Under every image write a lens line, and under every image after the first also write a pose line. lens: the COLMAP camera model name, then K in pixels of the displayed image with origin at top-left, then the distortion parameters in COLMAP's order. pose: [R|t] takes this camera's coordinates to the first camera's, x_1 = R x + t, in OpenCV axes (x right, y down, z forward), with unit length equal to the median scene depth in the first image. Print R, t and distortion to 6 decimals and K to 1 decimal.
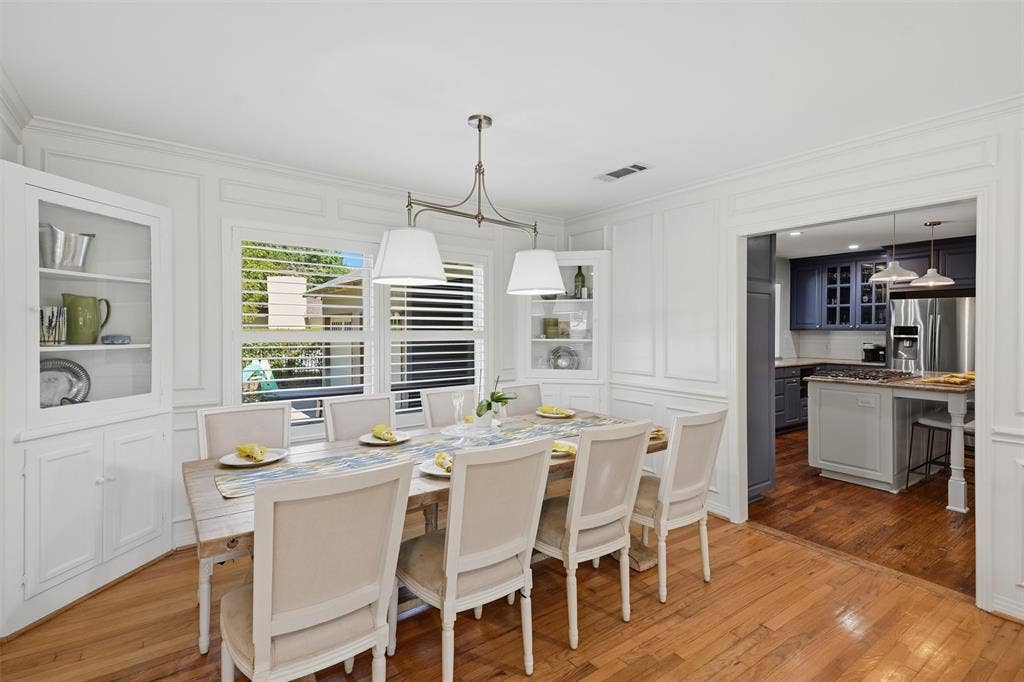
lens RADIAL K [[479.3, 0, 510.2], [0, 479.3, 333.1], [0, 0, 1]] dist [0.063599, -0.028925]
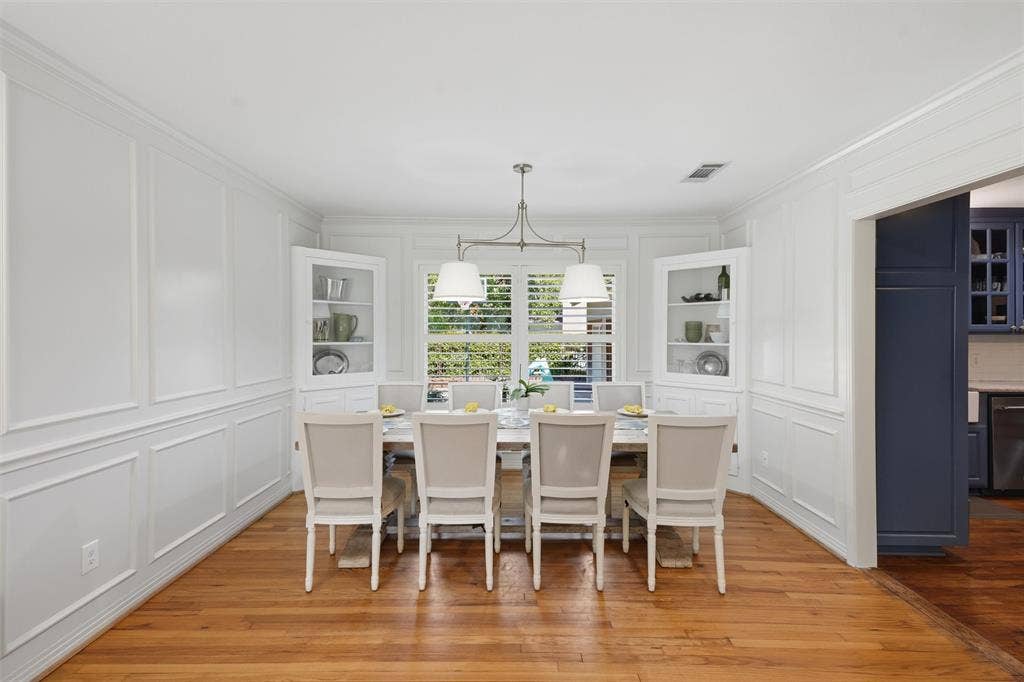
lens RADIAL K [[479.3, 0, 510.2], [0, 479.3, 333.1], [0, 0, 1]] dist [0.063599, -0.028925]
pose [[0.805829, -0.001235, -0.592147, 0.370831], [-0.004297, 0.999959, -0.007932, 0.001968], [0.592133, 0.008936, 0.805791, -0.017314]]
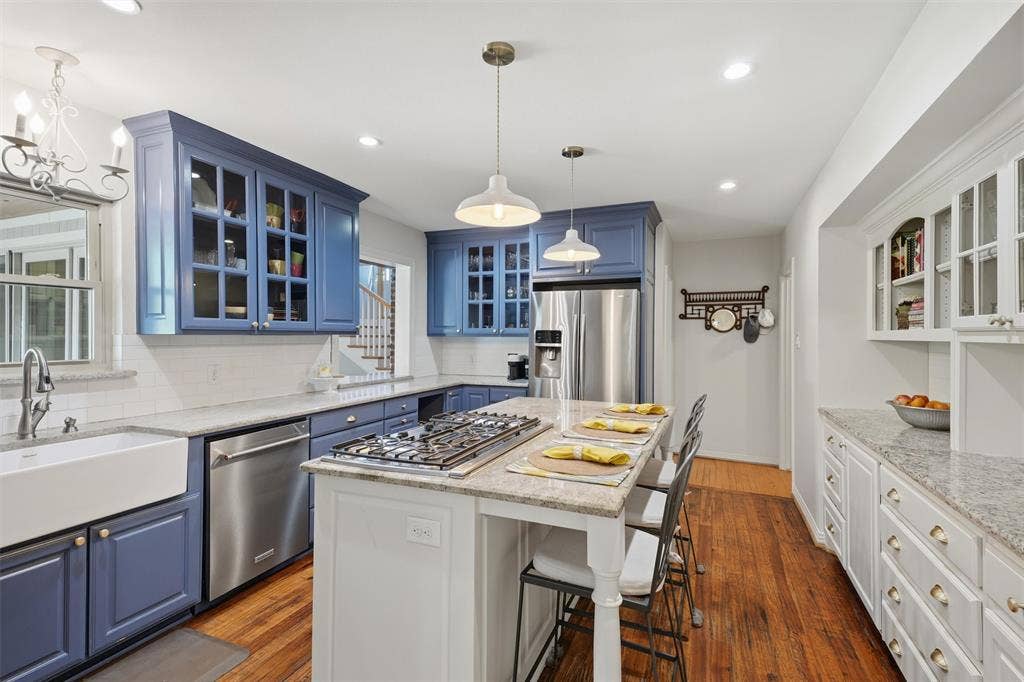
lens RADIAL K [[475.0, 0, 512.0], [0, 475.0, 341.0], [0, 0, 1]] dist [-0.000312, -0.027875]
pose [[0.851433, -0.001293, 0.524462, 0.546610], [0.000717, 0.999999, 0.001301, 0.000558], [-0.524463, -0.000732, 0.851433, 0.613206]]
